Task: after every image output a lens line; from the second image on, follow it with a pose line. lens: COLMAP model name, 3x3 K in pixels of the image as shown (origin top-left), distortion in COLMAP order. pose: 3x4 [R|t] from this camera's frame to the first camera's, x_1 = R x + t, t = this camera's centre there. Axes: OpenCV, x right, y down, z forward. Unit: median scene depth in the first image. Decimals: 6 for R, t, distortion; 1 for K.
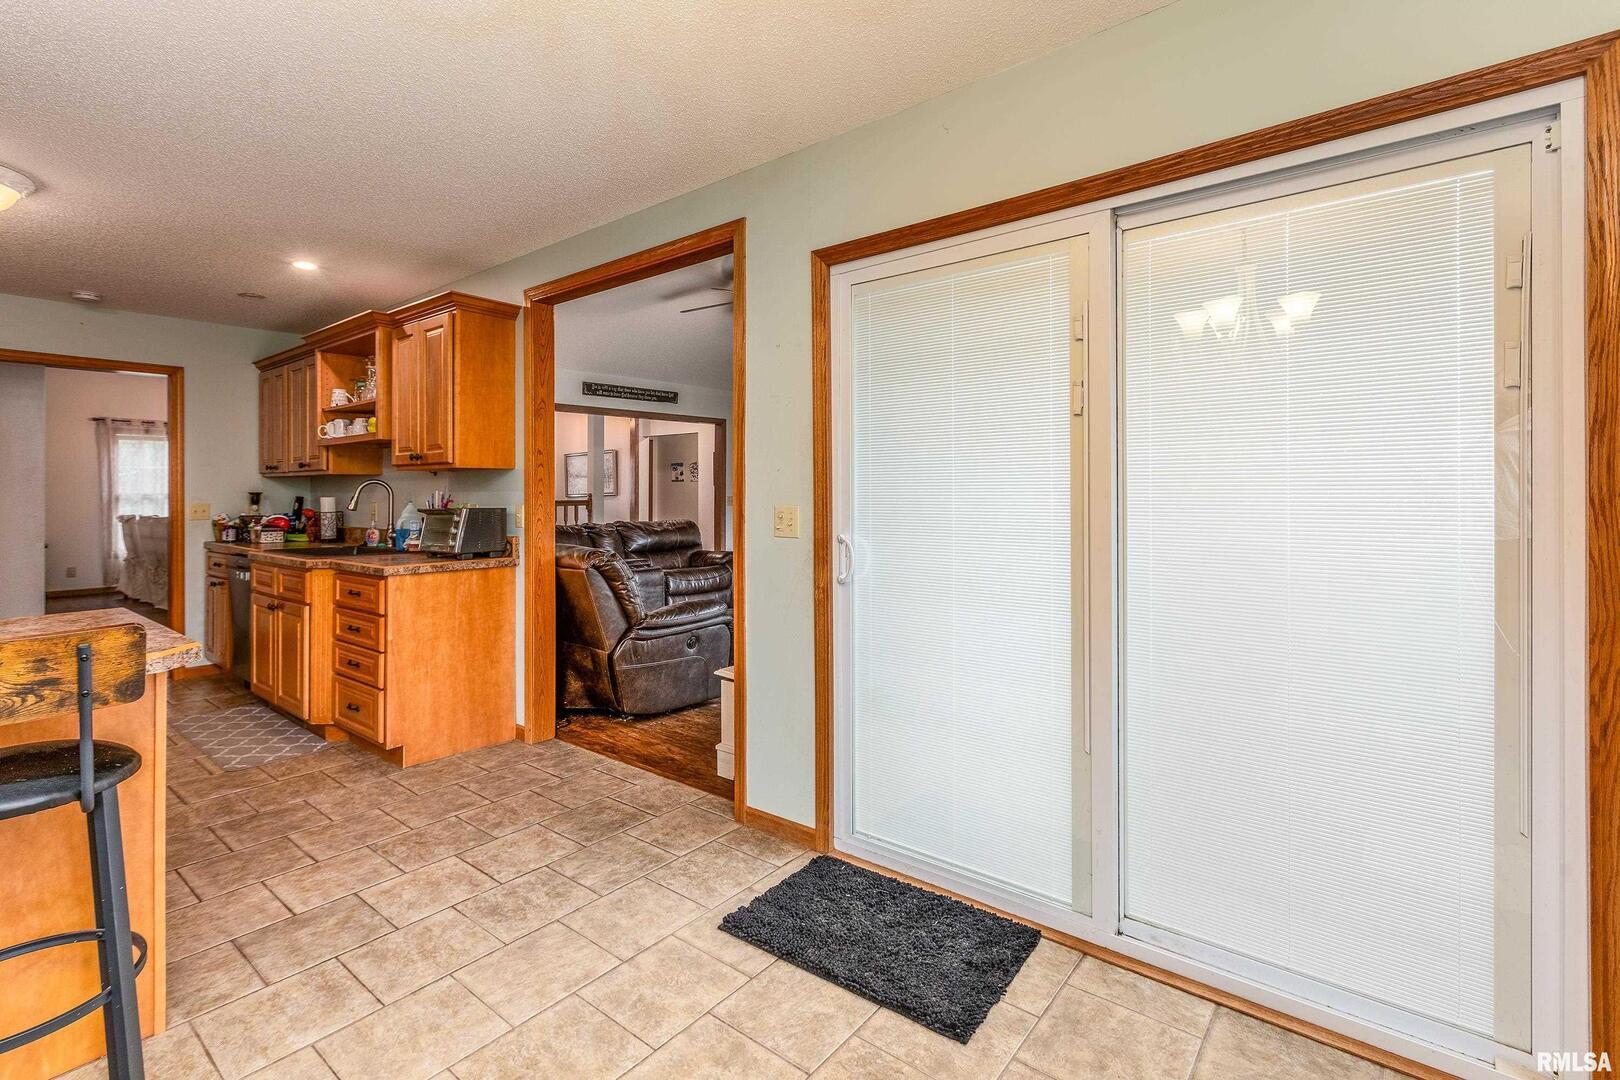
lens RADIAL K [[738.1, 0, 849.5], [0, 738.1, 485.1], [0, 0, 1]] dist [0.000005, 0.000123]
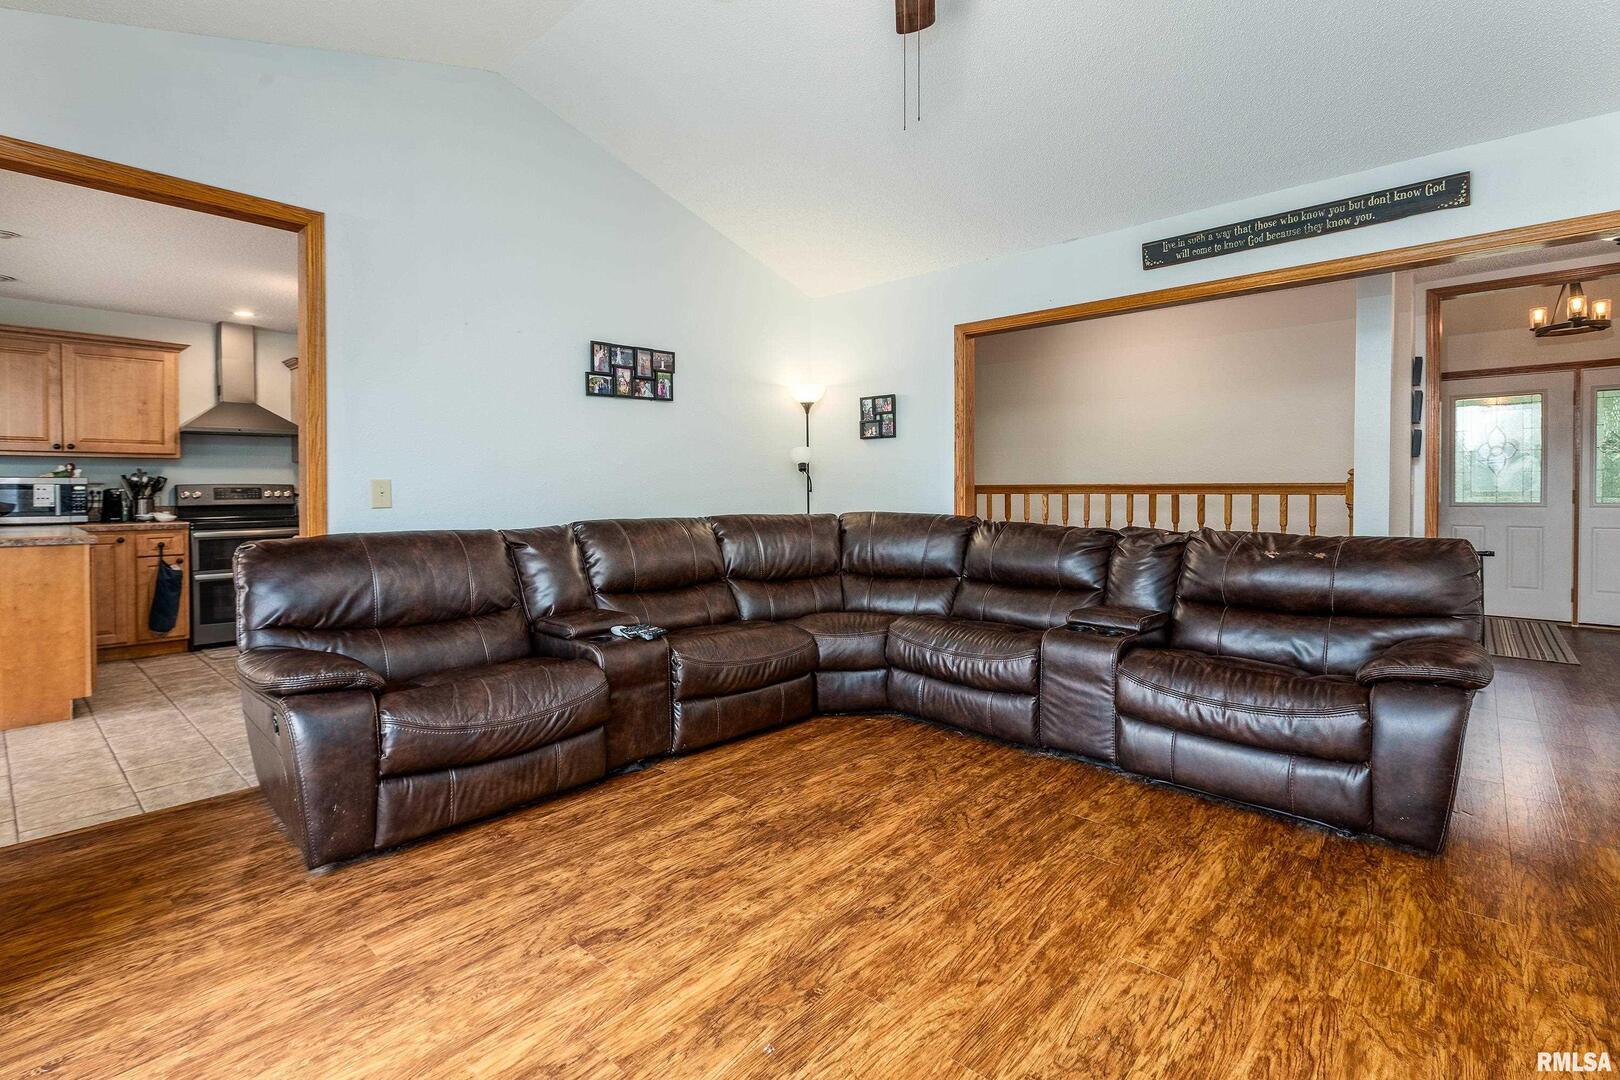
lens RADIAL K [[752.5, 0, 734.7], [0, 752.5, 498.3], [0, 0, 1]] dist [-0.001333, -0.000684]
pose [[-0.112224, 0.020570, -0.993470, 0.257037], [0.011854, 0.999742, 0.019361, 0.026945], [0.993612, -0.009604, -0.112439, 1.151436]]
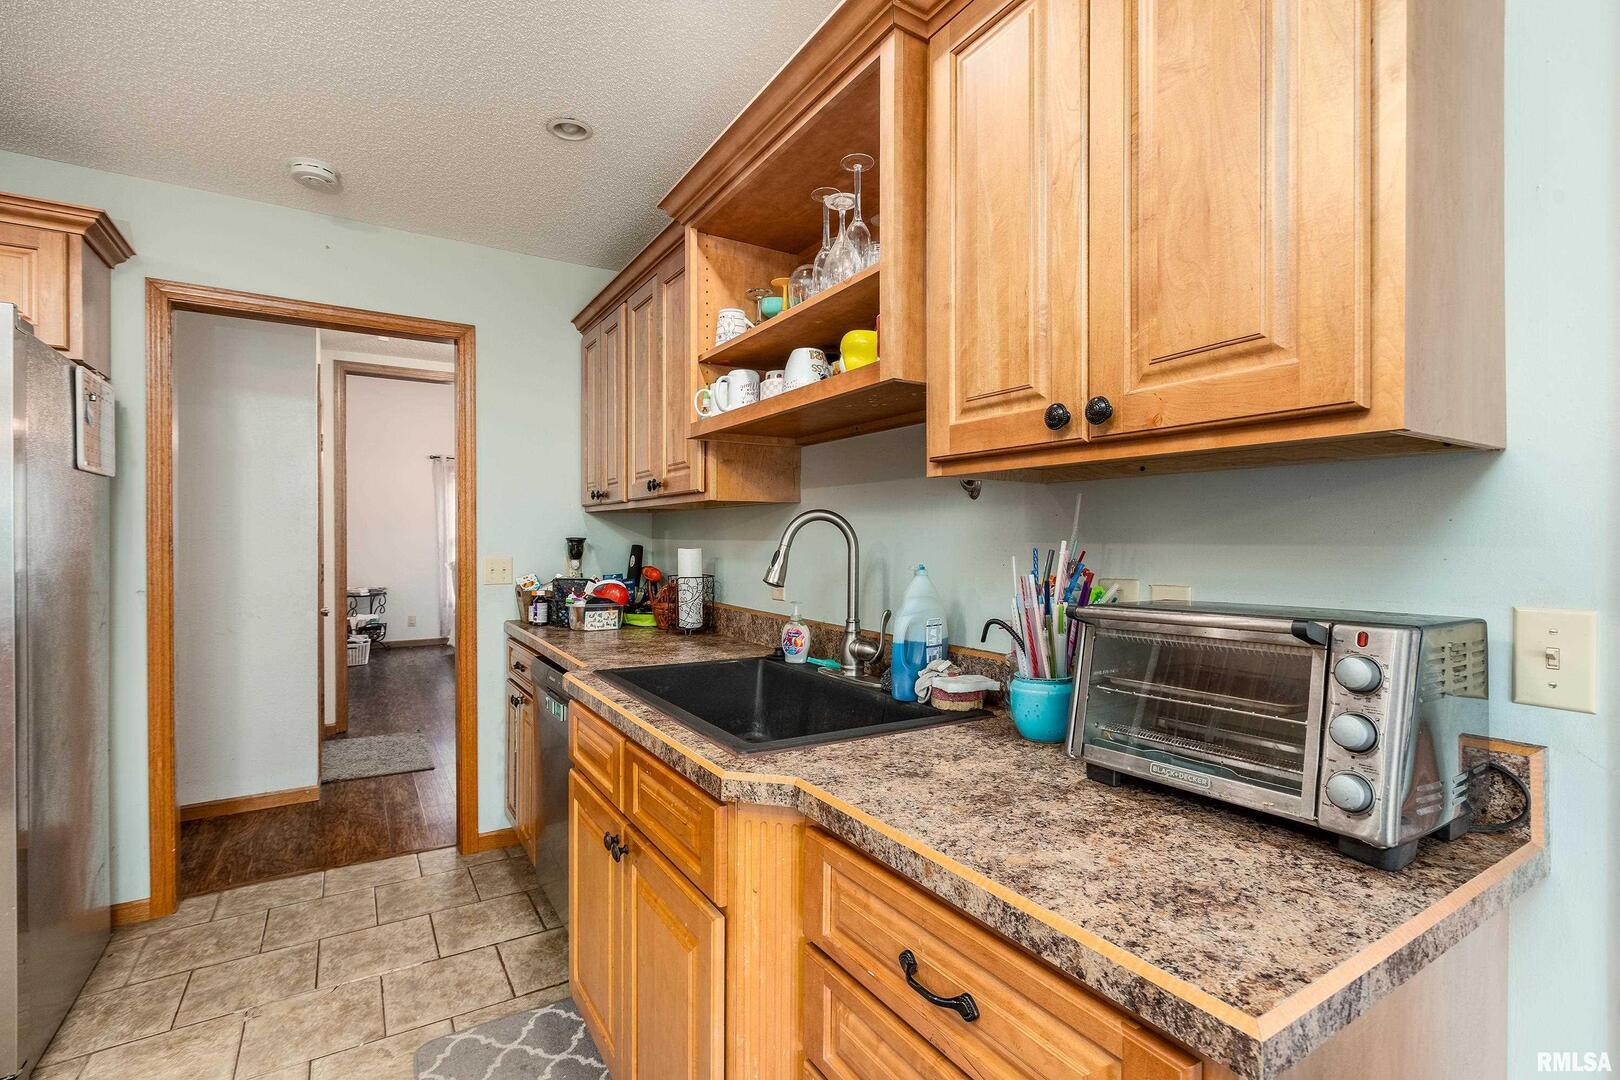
lens RADIAL K [[749.4, 0, 852.8], [0, 749.4, 540.6], [0, 0, 1]] dist [0.001037, -0.000404]
pose [[0.948187, 0.007513, -0.317625, -0.430975], [-0.003768, 0.999916, 0.012403, 0.003567], [0.317692, -0.010564, 0.948135, 0.534615]]
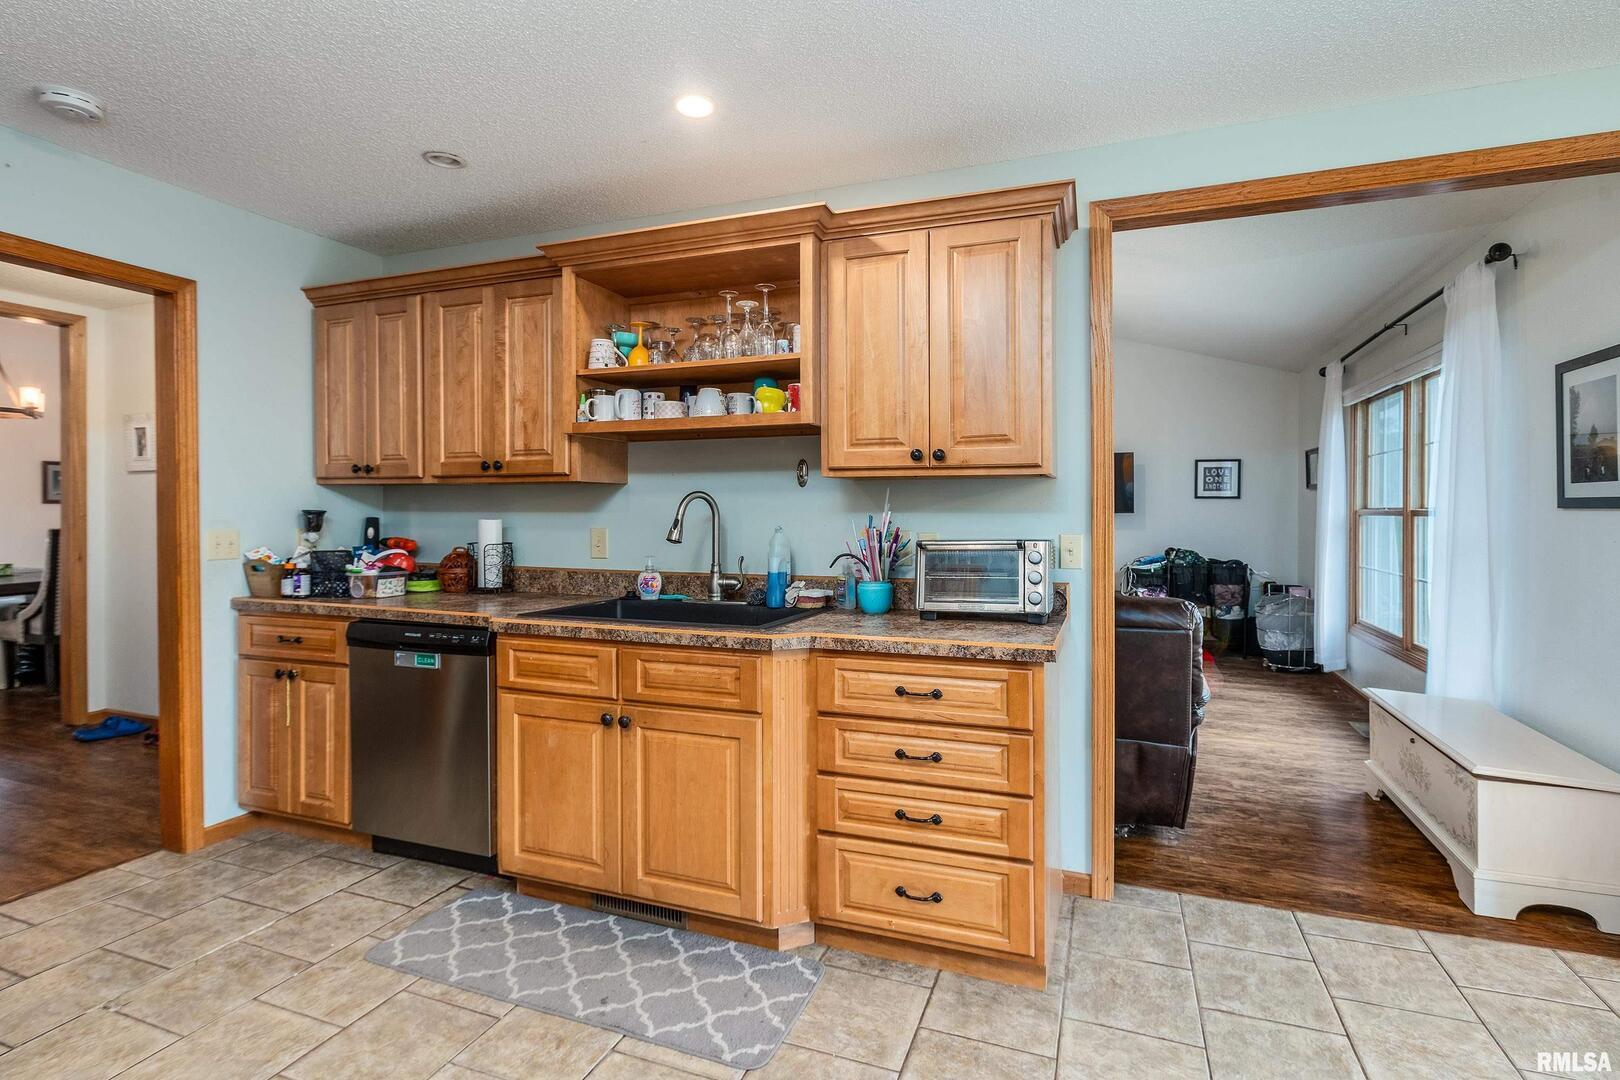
lens RADIAL K [[713.8, 0, 855.5], [0, 713.8, 515.2], [0, 0, 1]] dist [-0.001703, -0.000659]
pose [[0.947750, 0.005657, 0.318963, -0.617329], [-0.008960, 0.999920, 0.008888, 0.004919], [-0.318887, -0.011281, 0.947726, 0.347655]]
